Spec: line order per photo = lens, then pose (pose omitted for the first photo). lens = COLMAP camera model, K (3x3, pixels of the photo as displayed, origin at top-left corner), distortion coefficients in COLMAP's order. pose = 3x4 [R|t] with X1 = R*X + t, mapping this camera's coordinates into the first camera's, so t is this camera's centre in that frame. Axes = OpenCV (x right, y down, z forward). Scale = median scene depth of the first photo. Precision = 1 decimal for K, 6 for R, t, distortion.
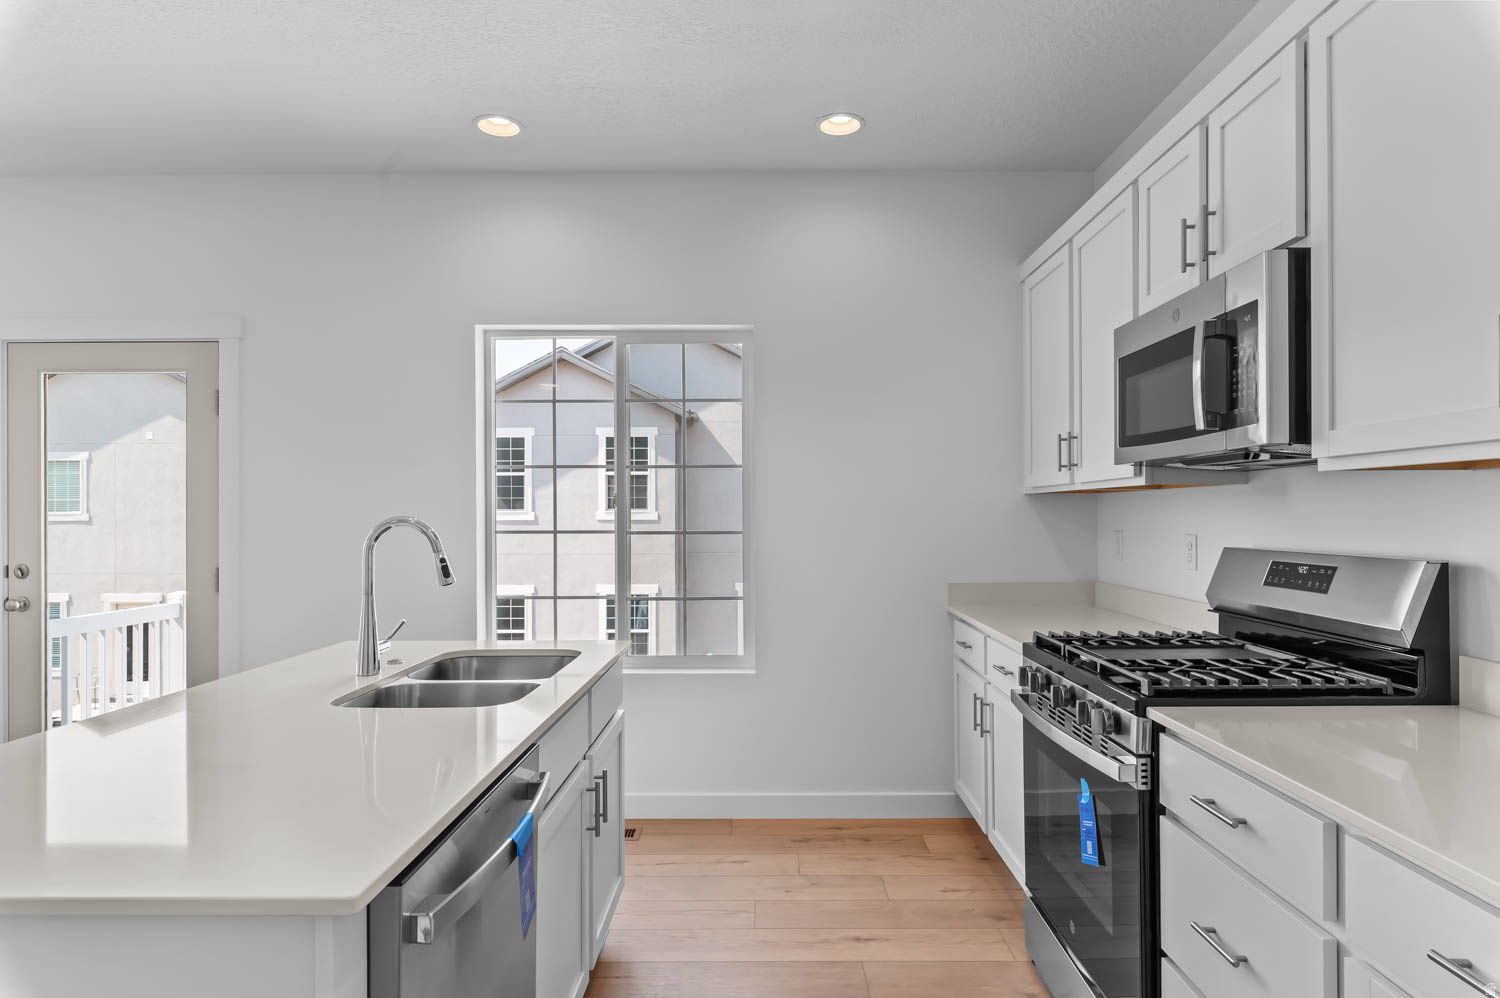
lens RADIAL K [[853.7, 0, 761.2], [0, 853.7, 510.4], [0, 0, 1]] dist [0.004384, 0.000354]
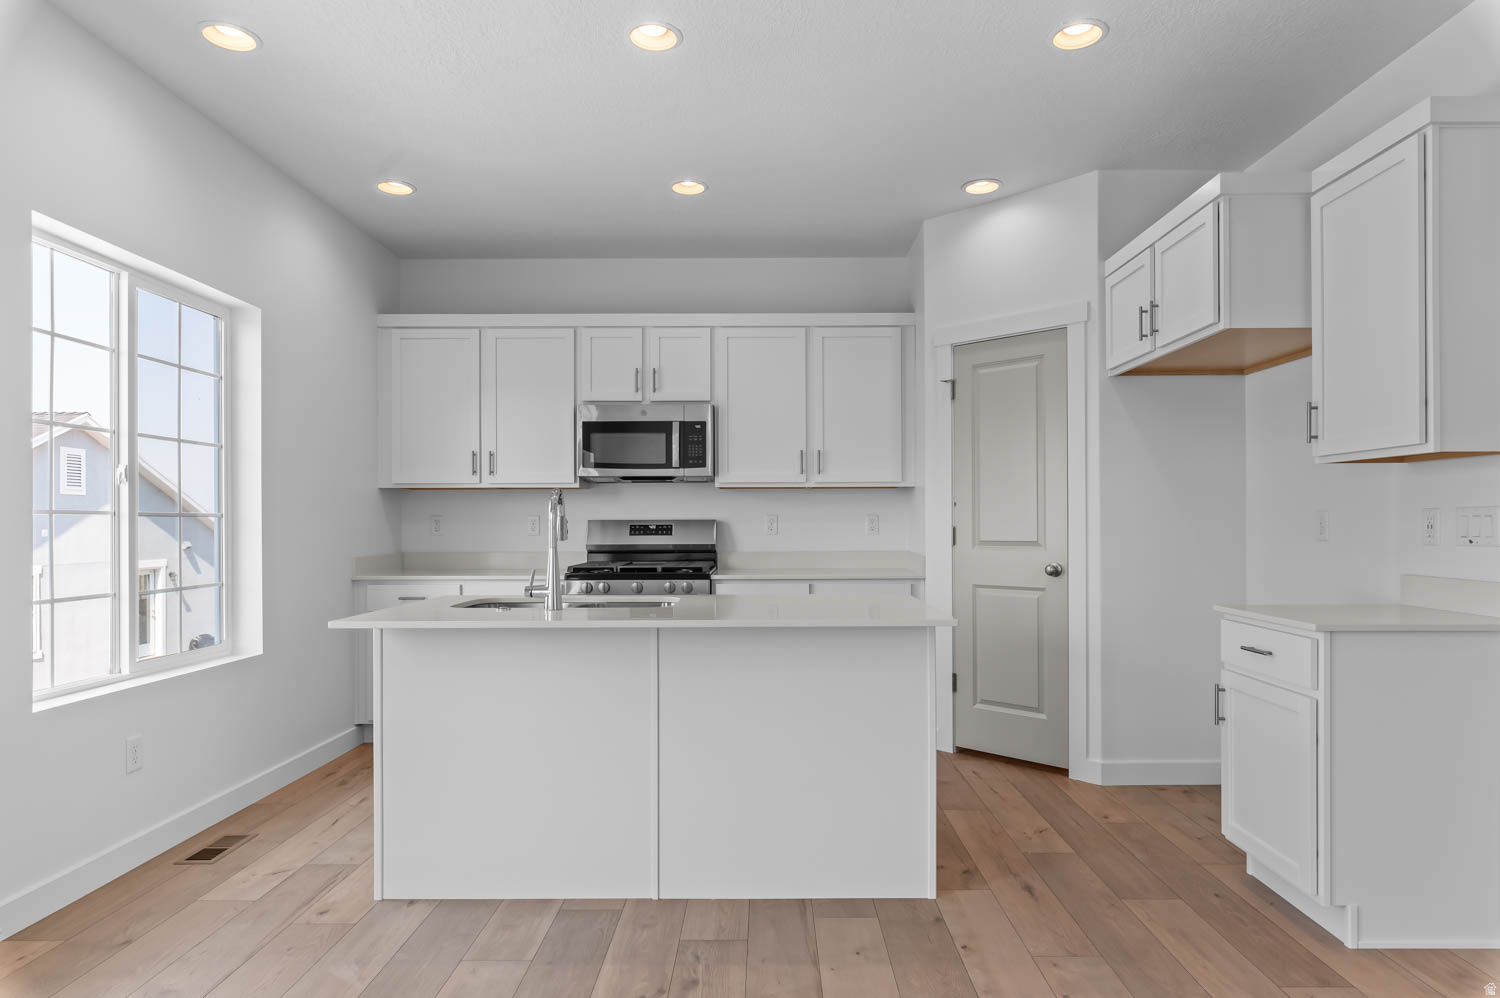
lens RADIAL K [[901.5, 0, 745.6], [0, 901.5, 524.0], [0, 0, 1]] dist [0.001487, -0.004788]
pose [[0.001295, 0.003708, 0.999992, -1.671269], [-0.002831, 0.999989, -0.003705, 0.062873], [-0.999995, -0.002826, 0.001305, 0.669550]]
